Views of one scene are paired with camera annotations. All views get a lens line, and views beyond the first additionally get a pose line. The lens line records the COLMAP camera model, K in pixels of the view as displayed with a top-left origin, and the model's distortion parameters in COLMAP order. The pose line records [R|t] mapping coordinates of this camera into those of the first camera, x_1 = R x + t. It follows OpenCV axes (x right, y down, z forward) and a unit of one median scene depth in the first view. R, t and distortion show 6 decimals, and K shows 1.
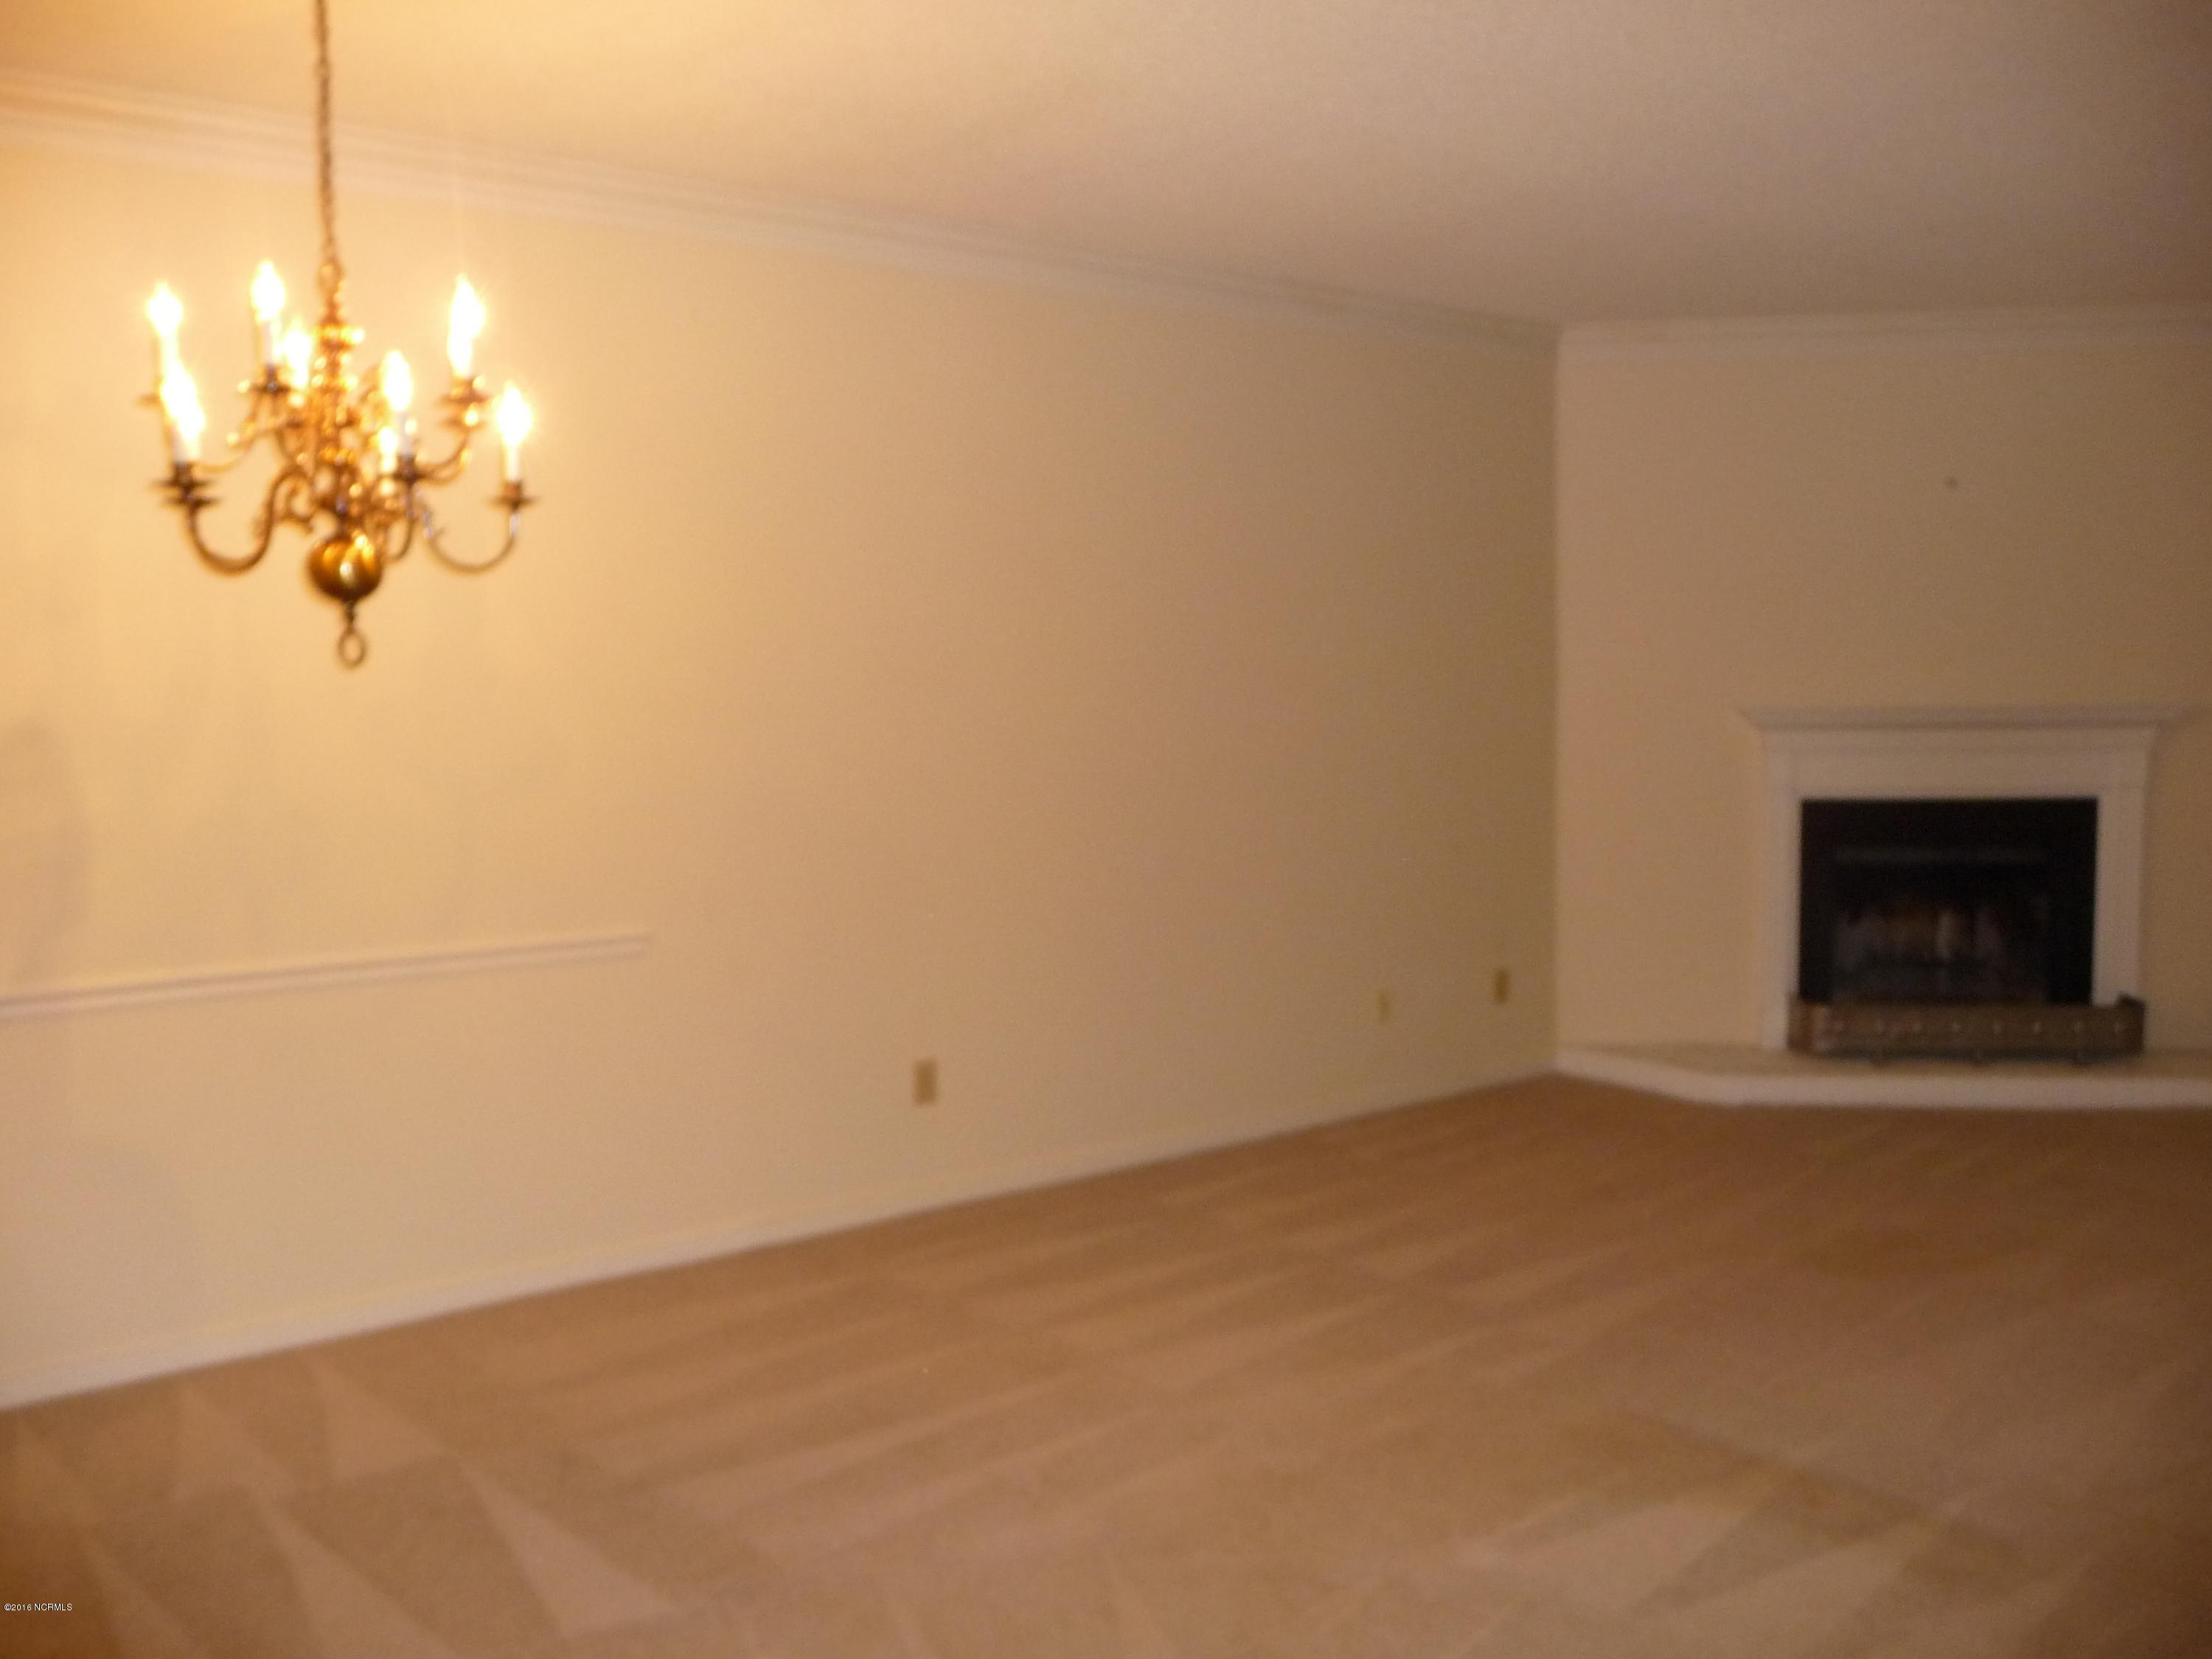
lens RADIAL K [[1792.0, 0, 1106.0], [0, 1792.0, 829.5], [0, 0, 1]] dist [-0.034825, -0.003347]
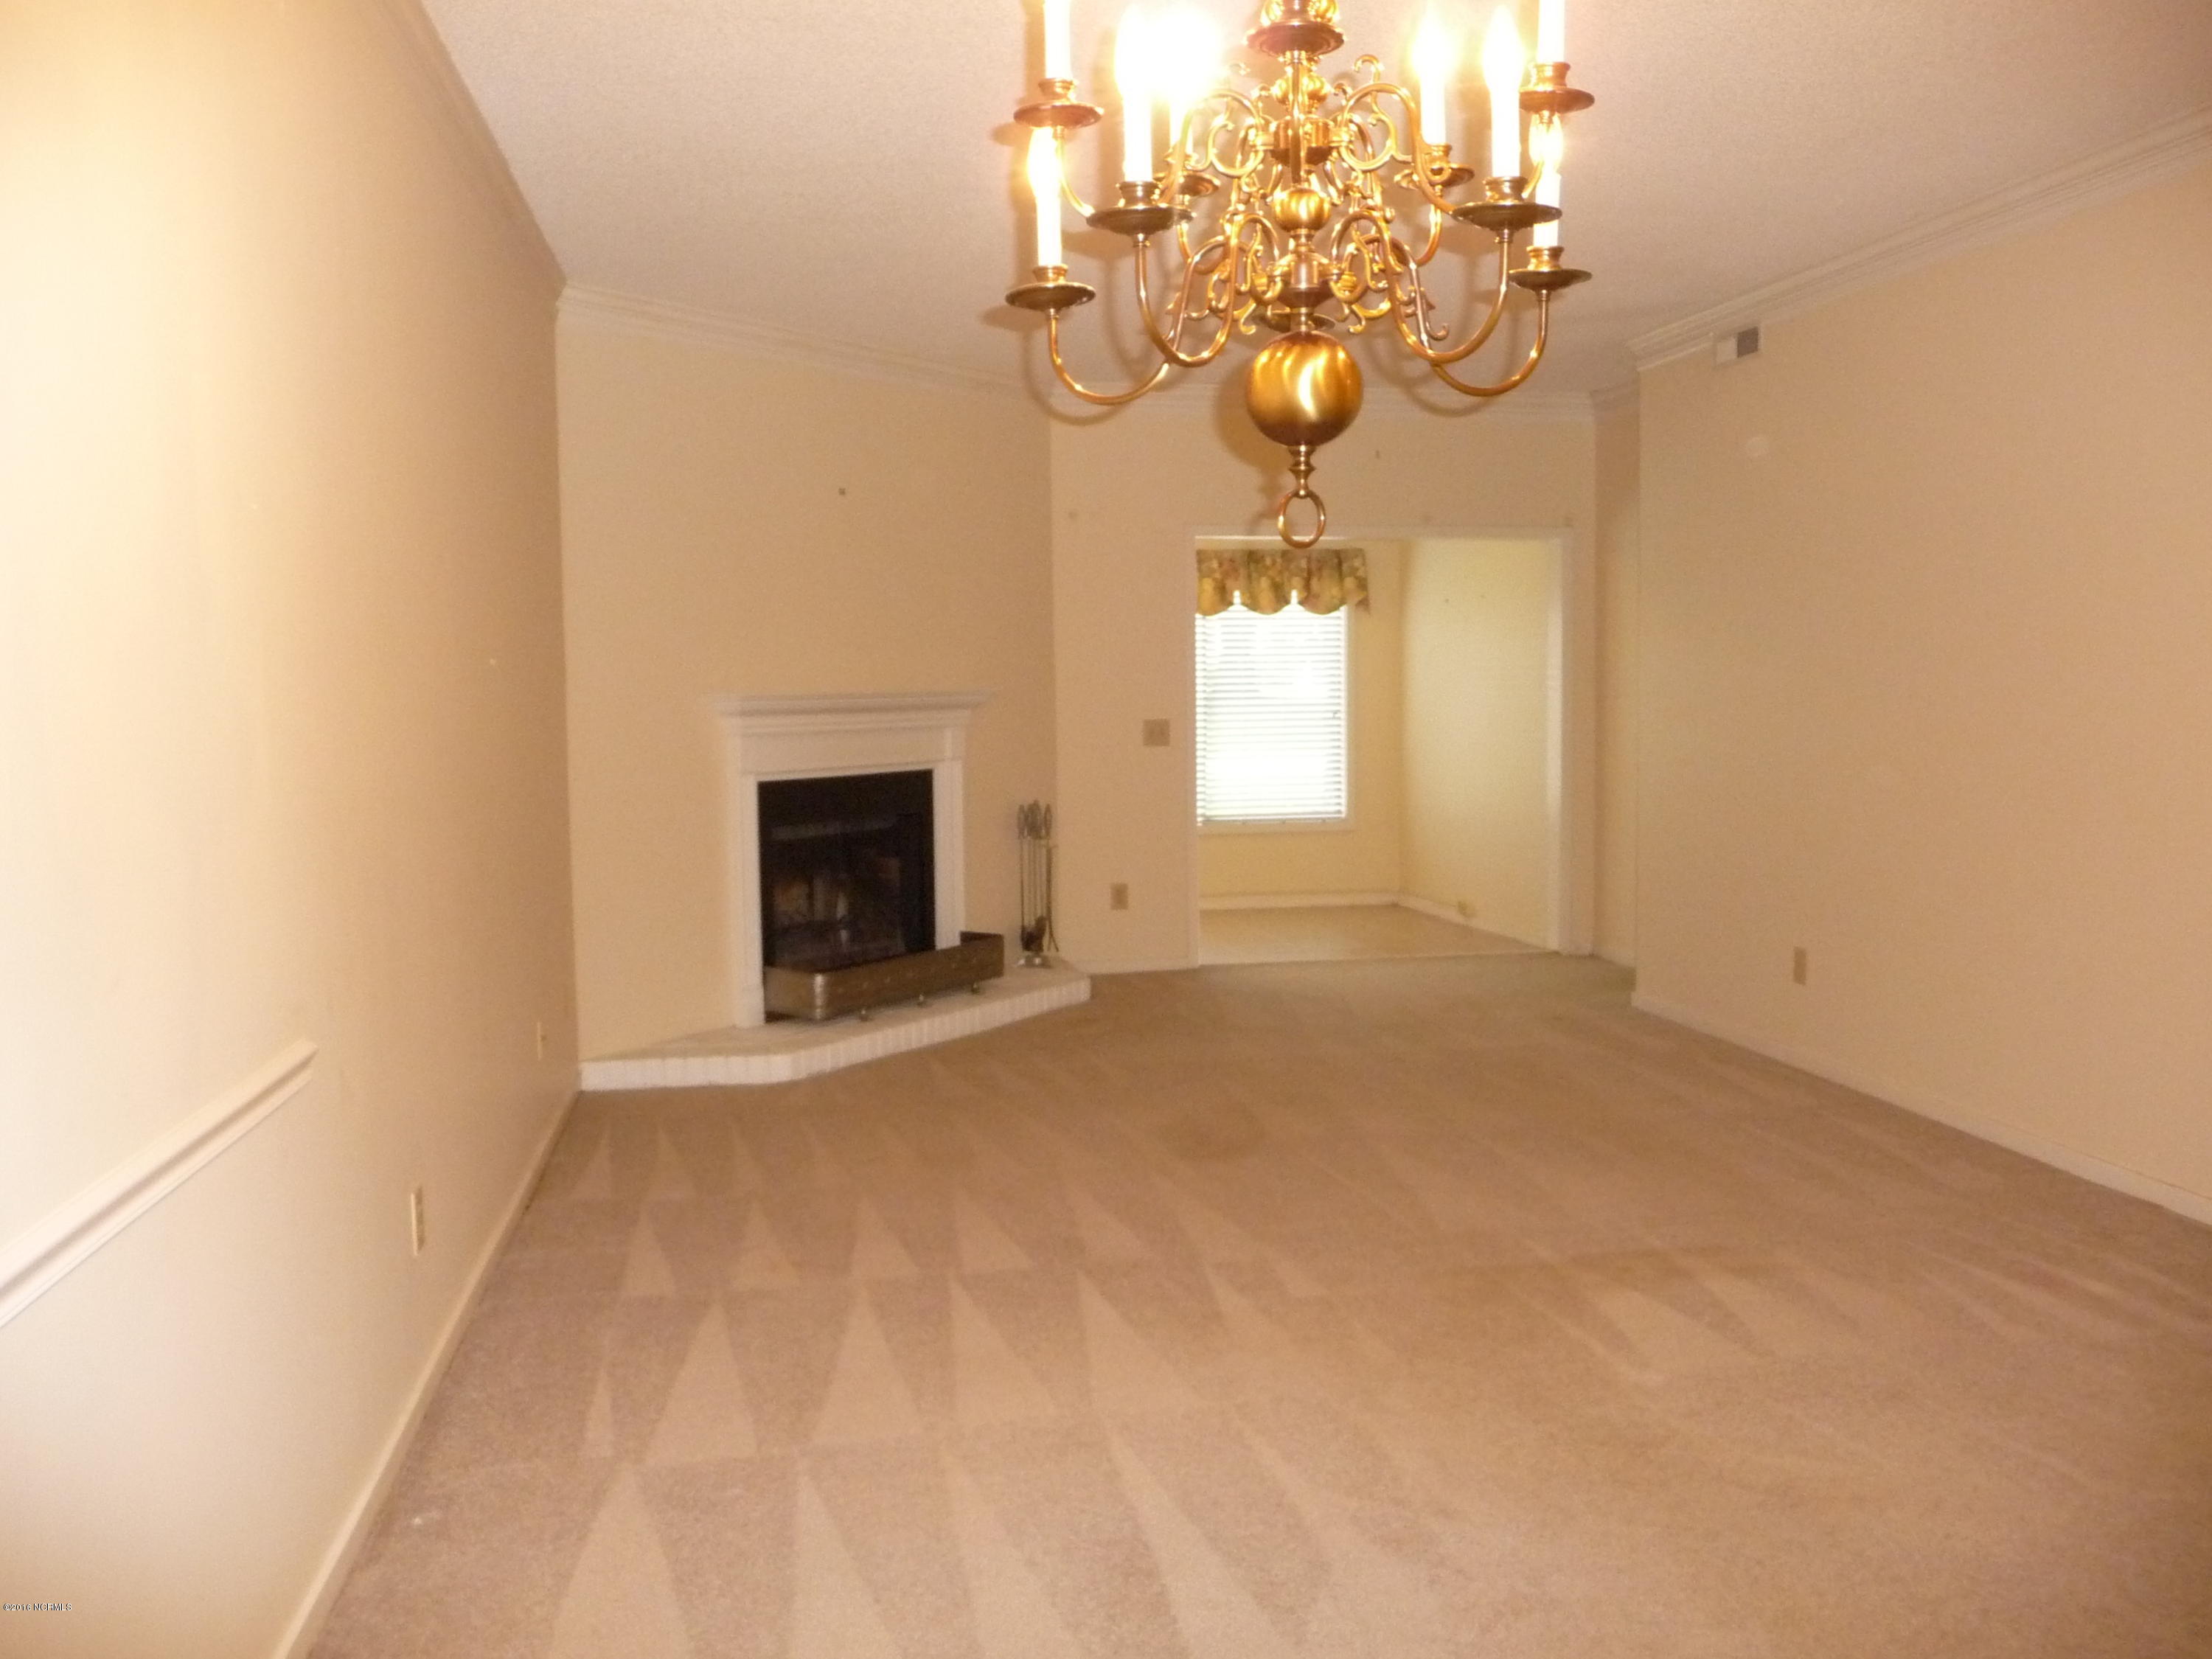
lens RADIAL K [[1792.0, 0, 1106.0], [0, 1792.0, 829.5], [0, 0, 1]] dist [-0.034825, -0.003347]
pose [[0.476102, -0.065225, 0.876968, -0.439644], [0.077528, 0.996476, 0.032024, -0.007445], [-0.875966, 0.052743, 0.479481, 0.331895]]
